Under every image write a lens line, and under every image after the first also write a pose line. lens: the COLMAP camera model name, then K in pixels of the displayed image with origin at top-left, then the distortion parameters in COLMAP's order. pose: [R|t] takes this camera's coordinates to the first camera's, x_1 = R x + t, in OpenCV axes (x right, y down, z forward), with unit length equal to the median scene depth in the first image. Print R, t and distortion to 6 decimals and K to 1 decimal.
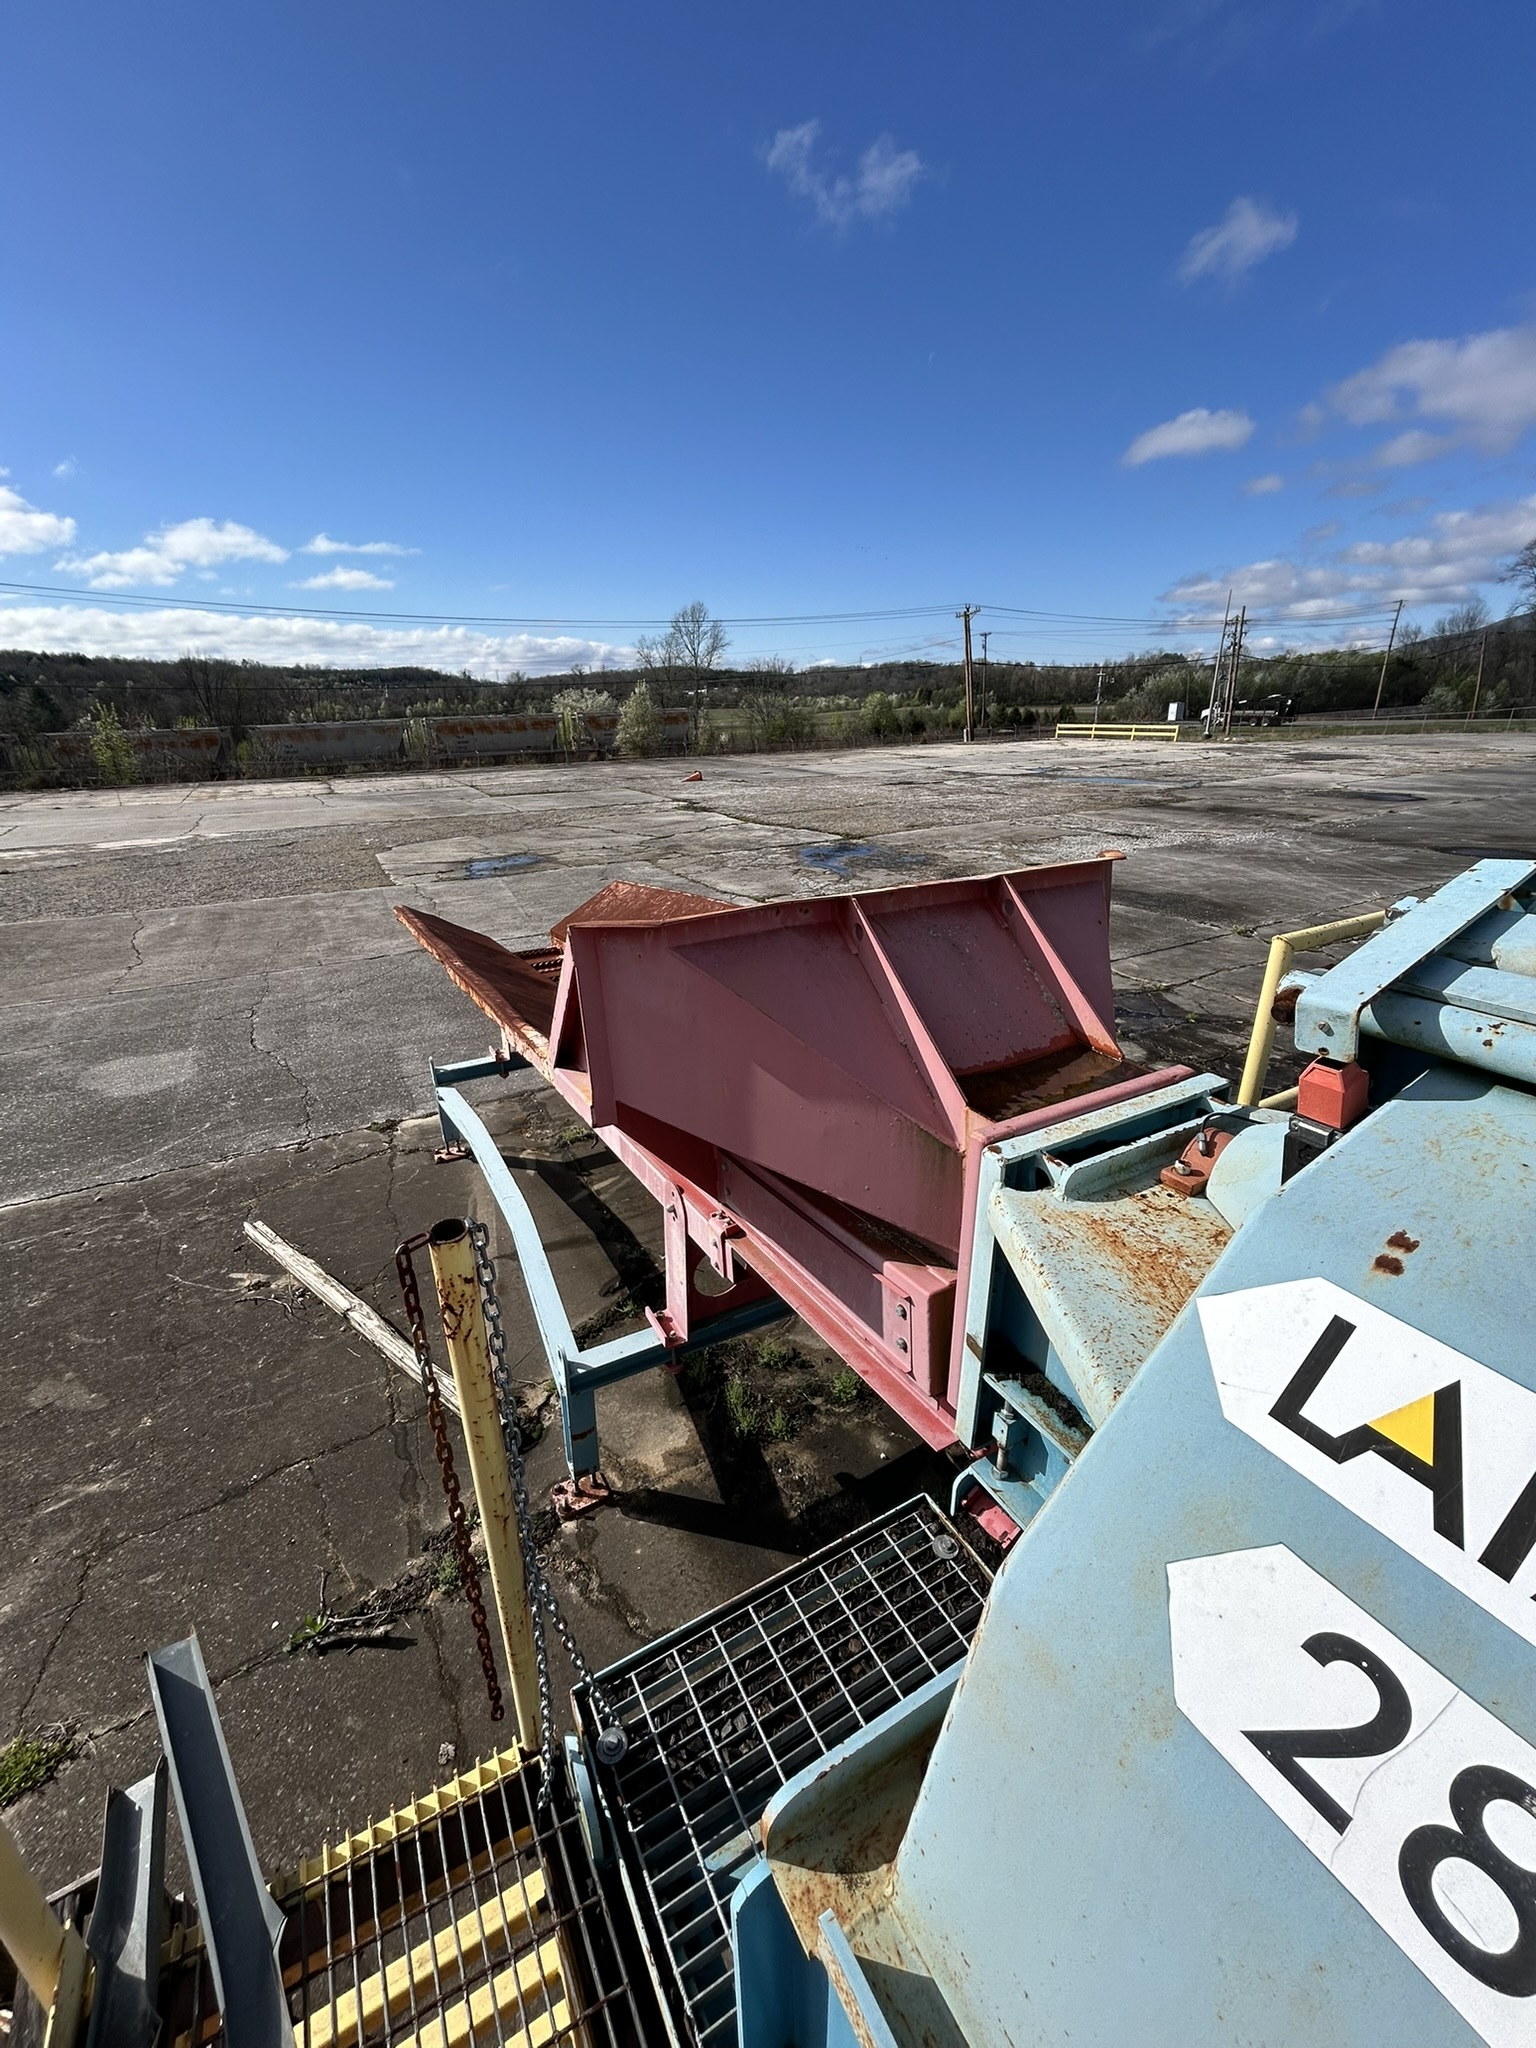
lens RADIAL K [[826.5, 0, 769.6], [0, 826.5, 1022.6], [0, 0, 1]] dist [-0.001091, 0.000514]
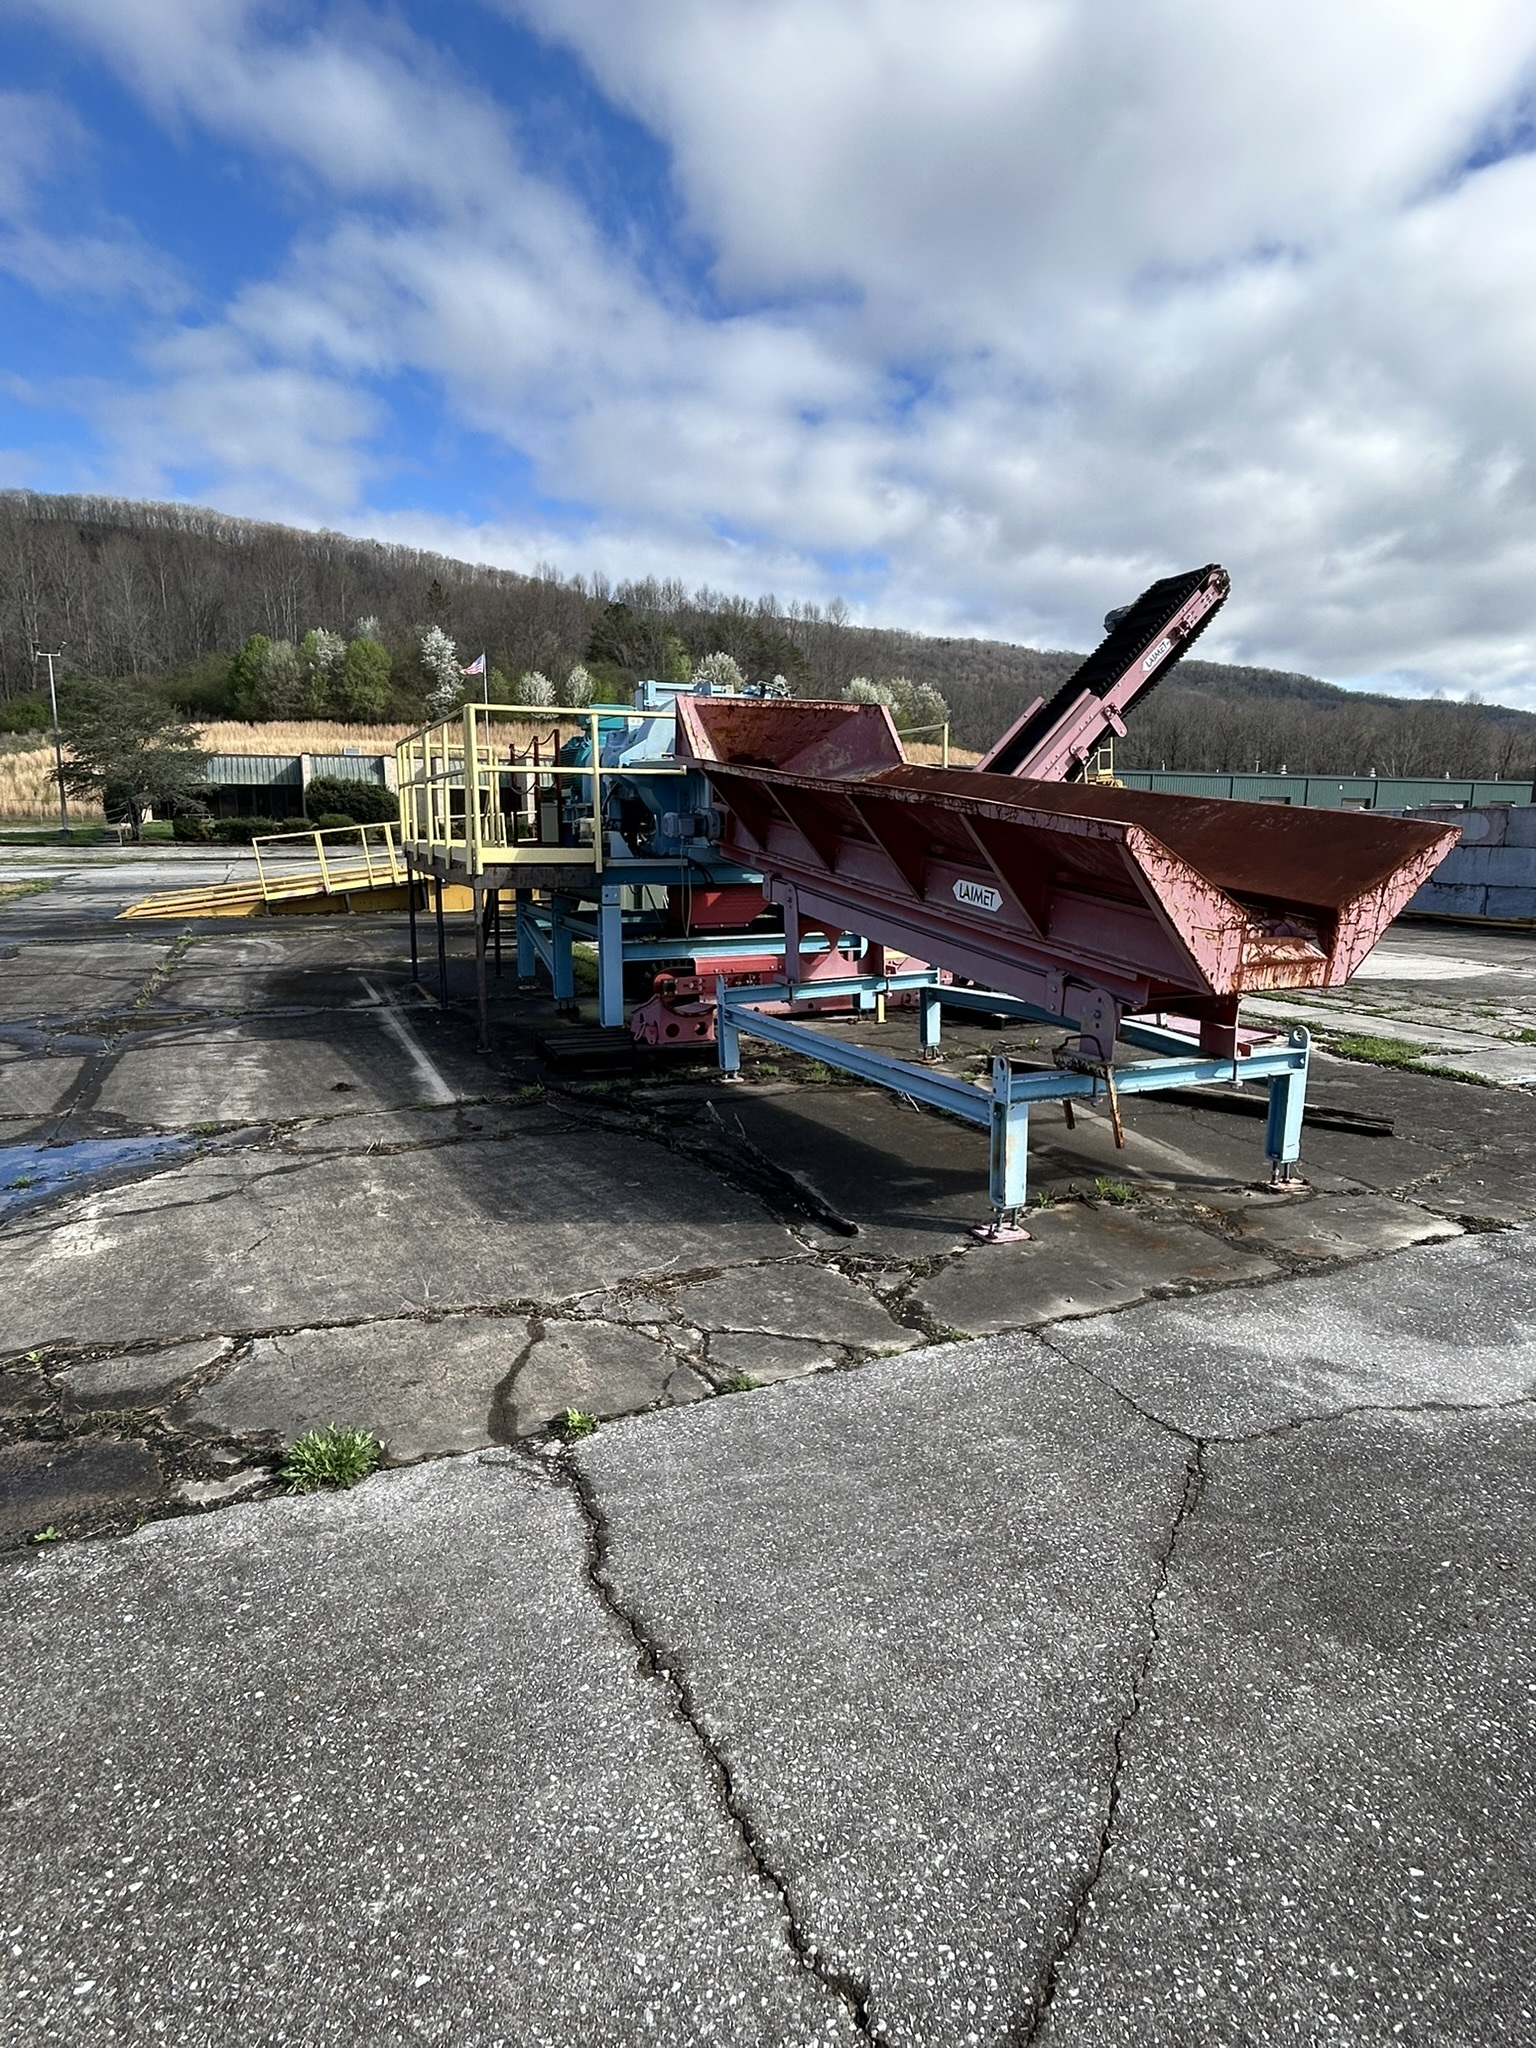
lens RADIAL K [[1121.1, 0, 765.8], [0, 1121.1, 1019.9], [0, 0, 1]] dist [0.003092, -0.012682]
pose [[-0.995181, -0.005706, 0.097891, -0.027187], [0.046021, 0.854348, 0.517659, -0.185659], [-0.086586, 0.519669, -0.849968, 0.739324]]
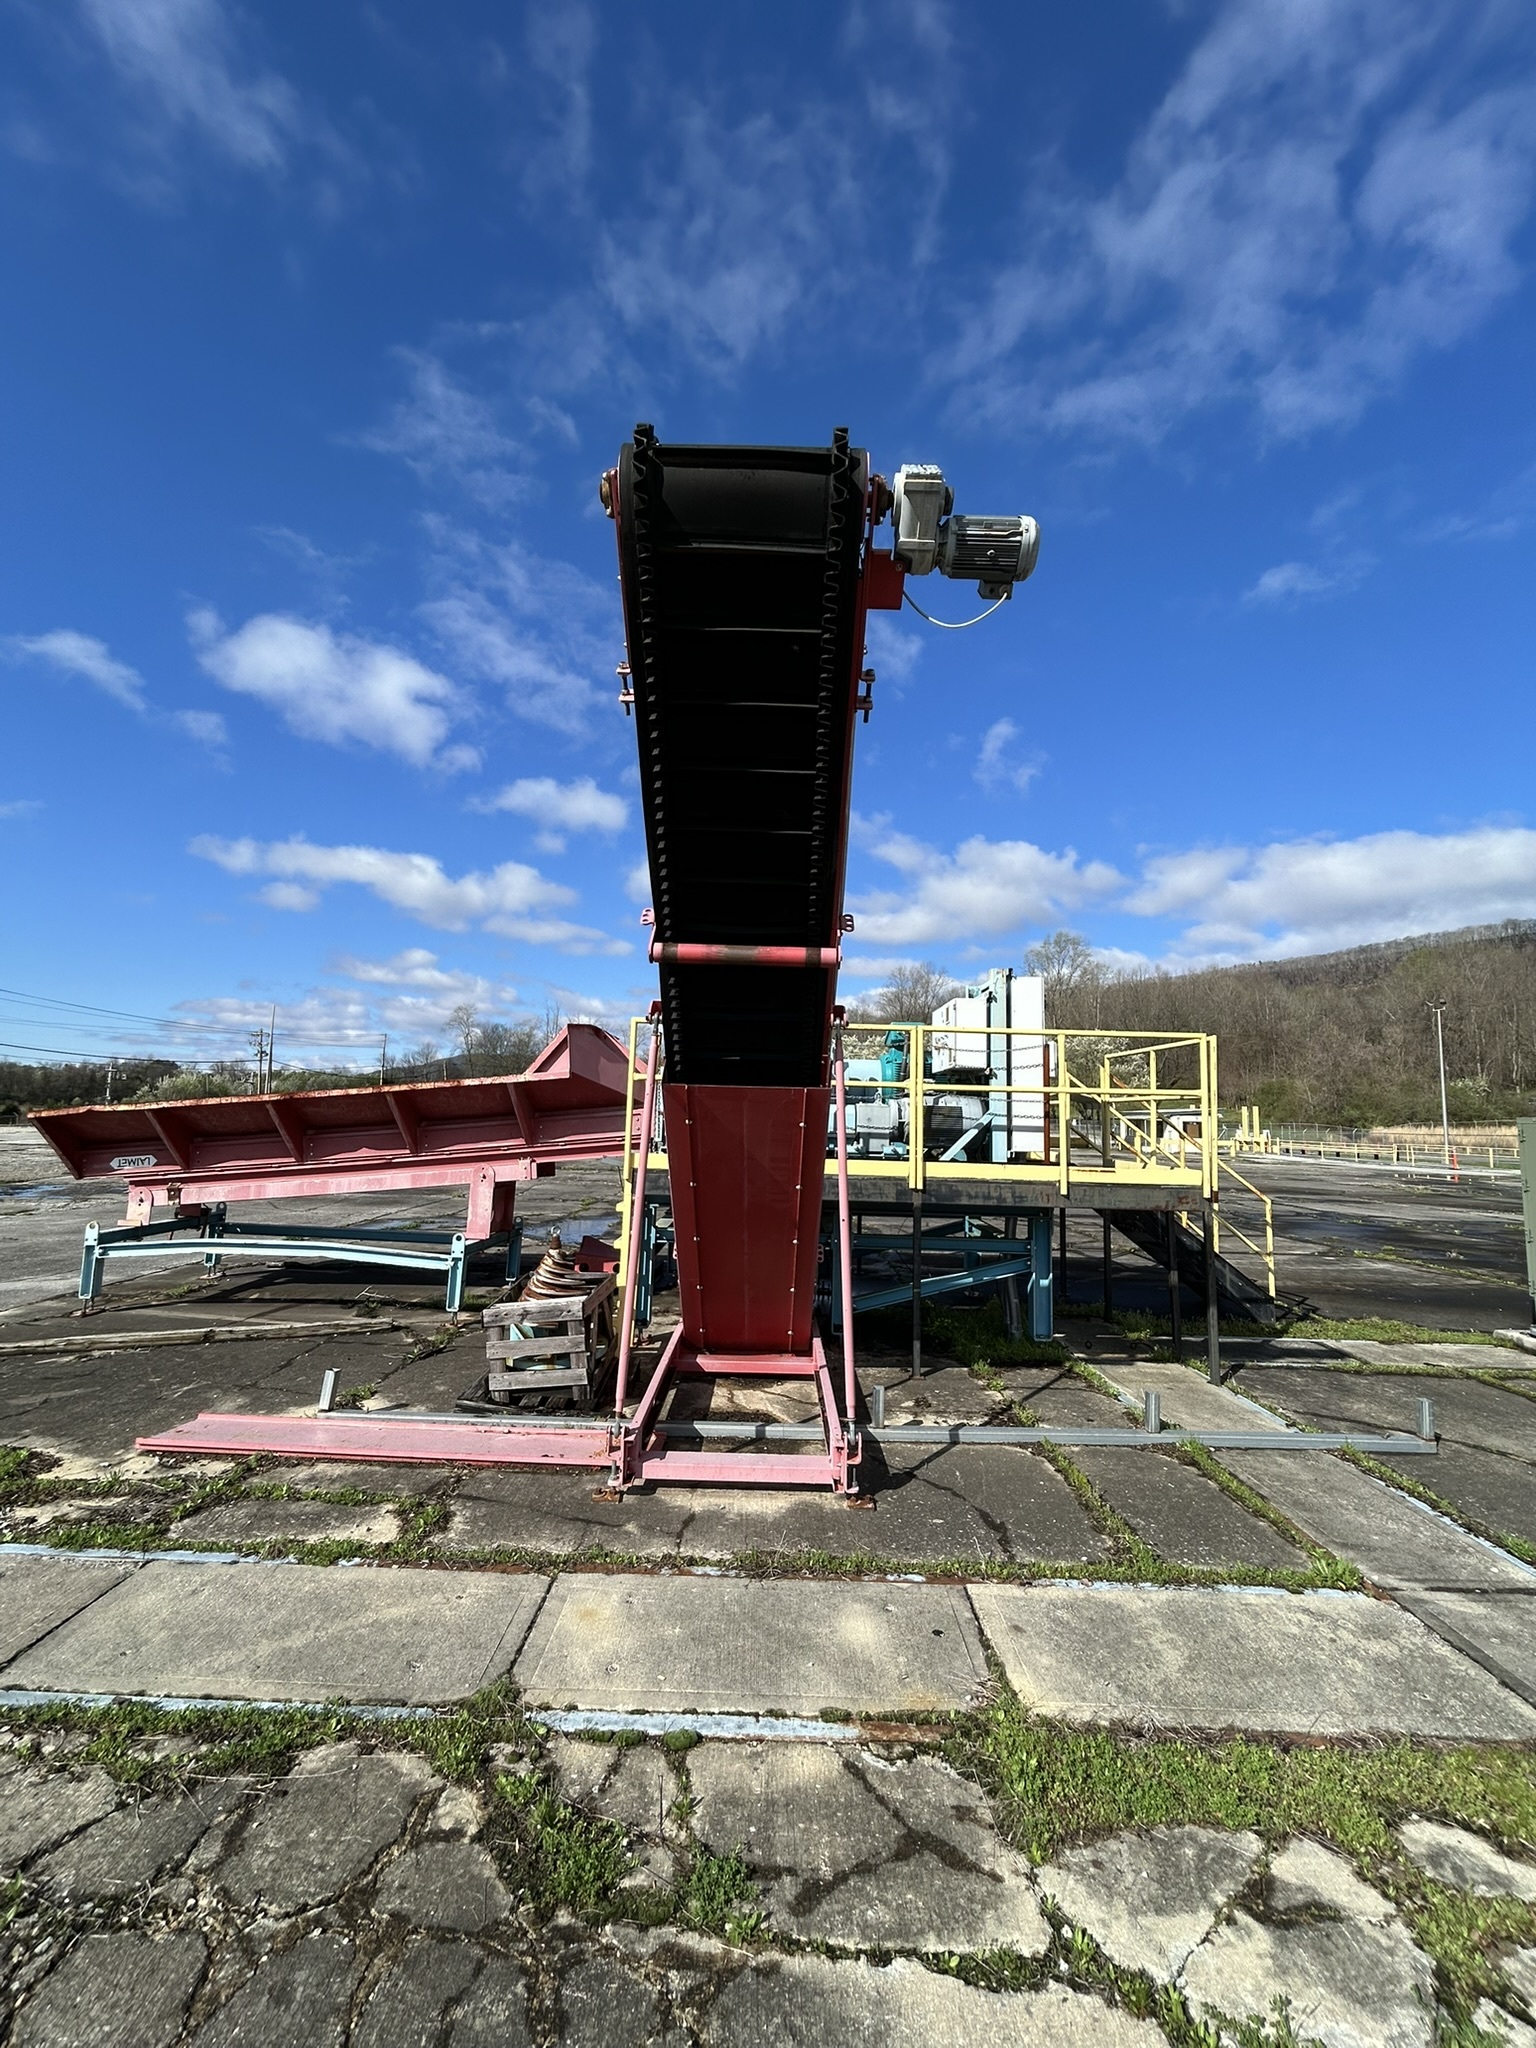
lens RADIAL K [[826.5, 0, 772.0], [0, 826.5, 1046.3], [0, 0, 1]] dist [-0.001091, 0.000514]
pose [[0.488377, 0.101035, 0.866764, -0.413747], [0.287343, 0.919262, -0.269057, 0.174487], [-0.823967, 0.380460, 0.419914, -0.188851]]
